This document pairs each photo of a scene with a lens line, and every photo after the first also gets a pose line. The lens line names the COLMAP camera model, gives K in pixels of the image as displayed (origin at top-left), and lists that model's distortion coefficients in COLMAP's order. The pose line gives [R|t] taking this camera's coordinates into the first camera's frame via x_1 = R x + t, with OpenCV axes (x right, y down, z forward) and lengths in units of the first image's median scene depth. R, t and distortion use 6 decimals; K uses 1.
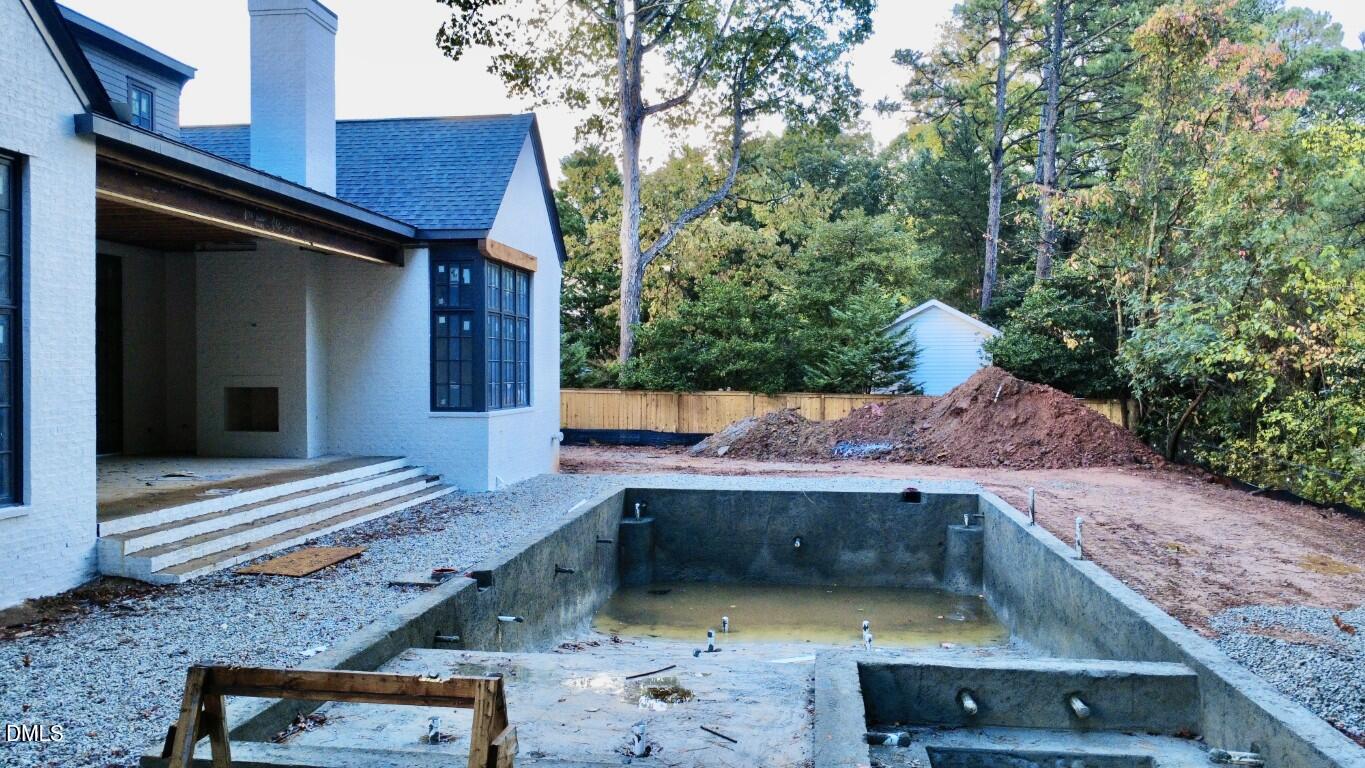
lens RADIAL K [[995.4, 0, 678.4], [0, 995.4, 379.6], [0, 0, 1]] dist [0.009170, 0.002494]
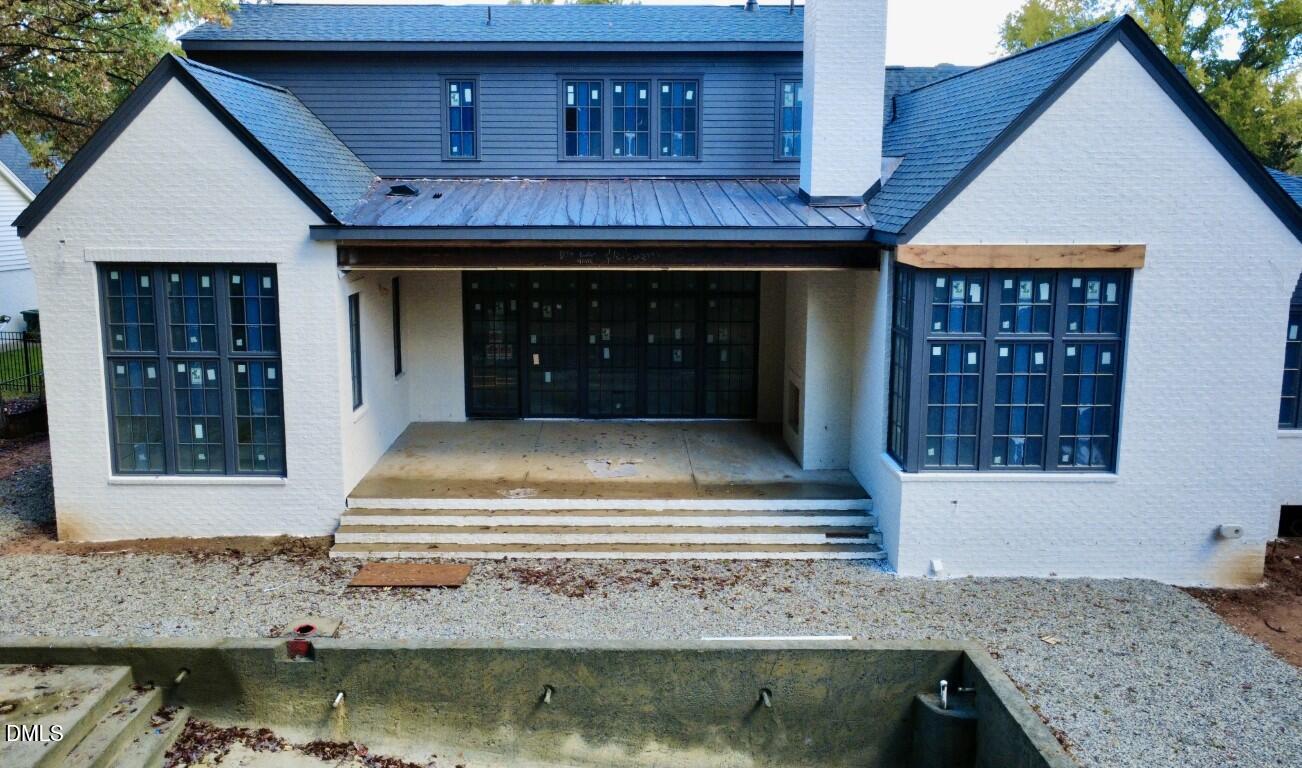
lens RADIAL K [[1018.9, 0, 620.4], [0, 1018.9, 328.9], [0, 0, 1]] dist [-0.008907, 0.003931]
pose [[0.141108, 0.137676, -0.980374, 0.517670], [-0.011820, 0.990447, 0.137389, -0.178729], [0.989924, -0.007798, 0.141387, 0.670677]]
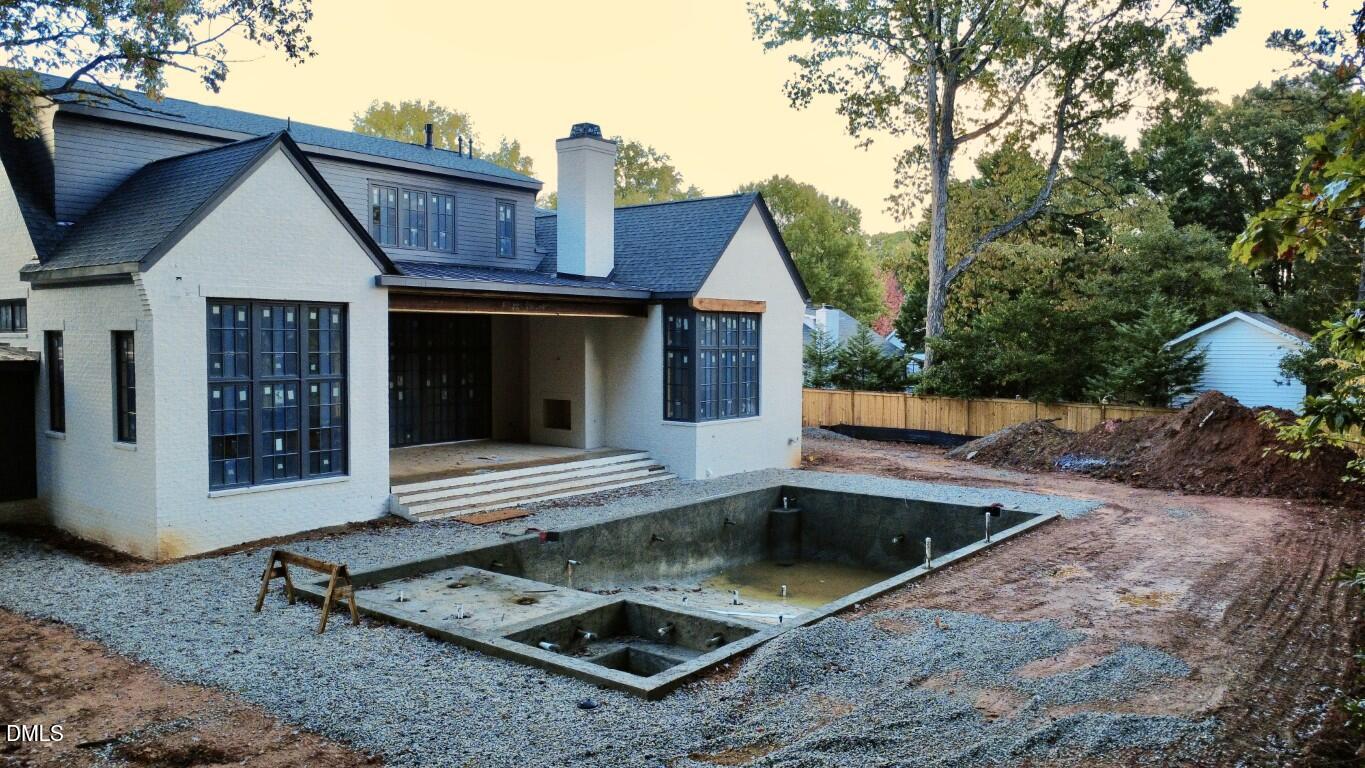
lens RADIAL K [[995.4, 0, 683.0], [0, 995.4, 386.2], [0, 0, 1]] dist [0.009170, 0.002494]
pose [[0.865205, 0.027484, -0.500665, 0.481424], [-0.008247, 0.999142, 0.040596, -0.073765], [0.501351, -0.030995, 0.864689, -0.205139]]
